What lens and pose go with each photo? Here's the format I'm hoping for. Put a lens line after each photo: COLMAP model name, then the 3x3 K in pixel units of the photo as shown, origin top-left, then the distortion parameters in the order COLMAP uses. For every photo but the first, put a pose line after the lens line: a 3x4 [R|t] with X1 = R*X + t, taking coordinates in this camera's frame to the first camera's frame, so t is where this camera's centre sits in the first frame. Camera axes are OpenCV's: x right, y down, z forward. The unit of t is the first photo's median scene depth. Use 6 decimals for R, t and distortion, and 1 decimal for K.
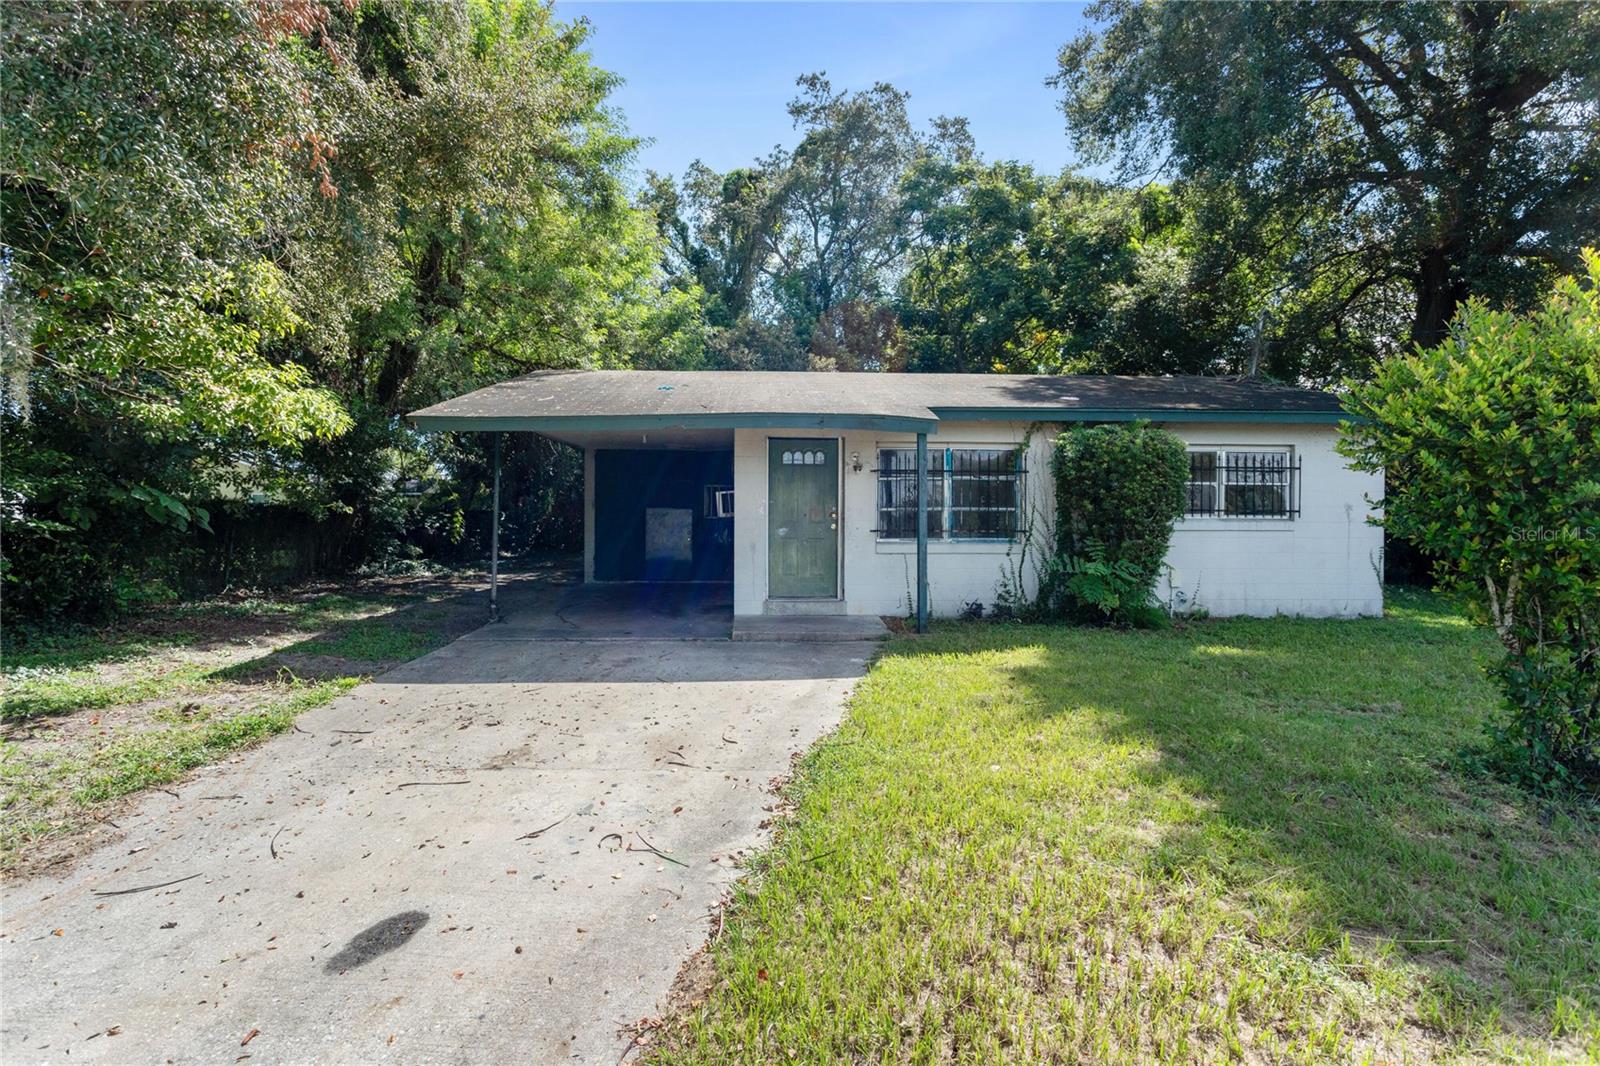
lens RADIAL K [[747.5, 0, 793.0], [0, 747.5, 534.0], [0, 0, 1]] dist [-0.001665, 0.001019]
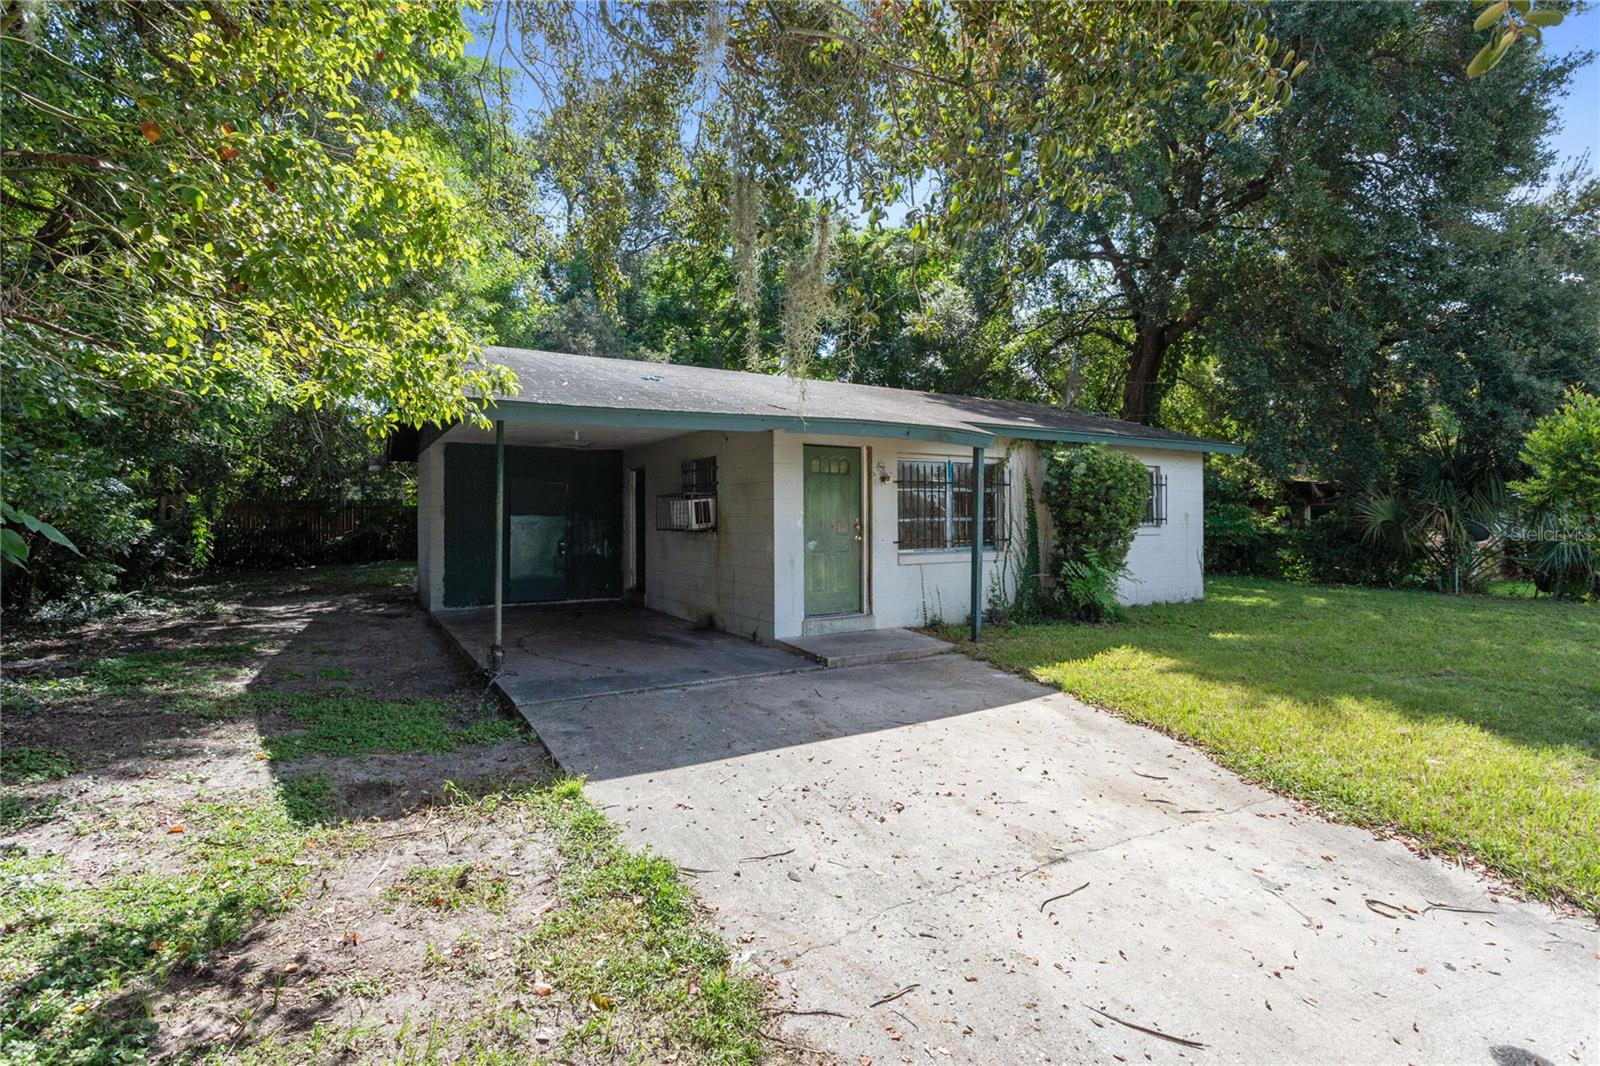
lens RADIAL K [[747.5, 0, 798.1], [0, 747.5, 523.8], [0, 0, 1]] dist [-0.001665, 0.001019]
pose [[0.884312, -0.009724, 0.466795, -0.468114], [0.015261, 0.999851, -0.008083, -0.022625], [-0.466647, 0.014272, 0.884329, 0.187056]]
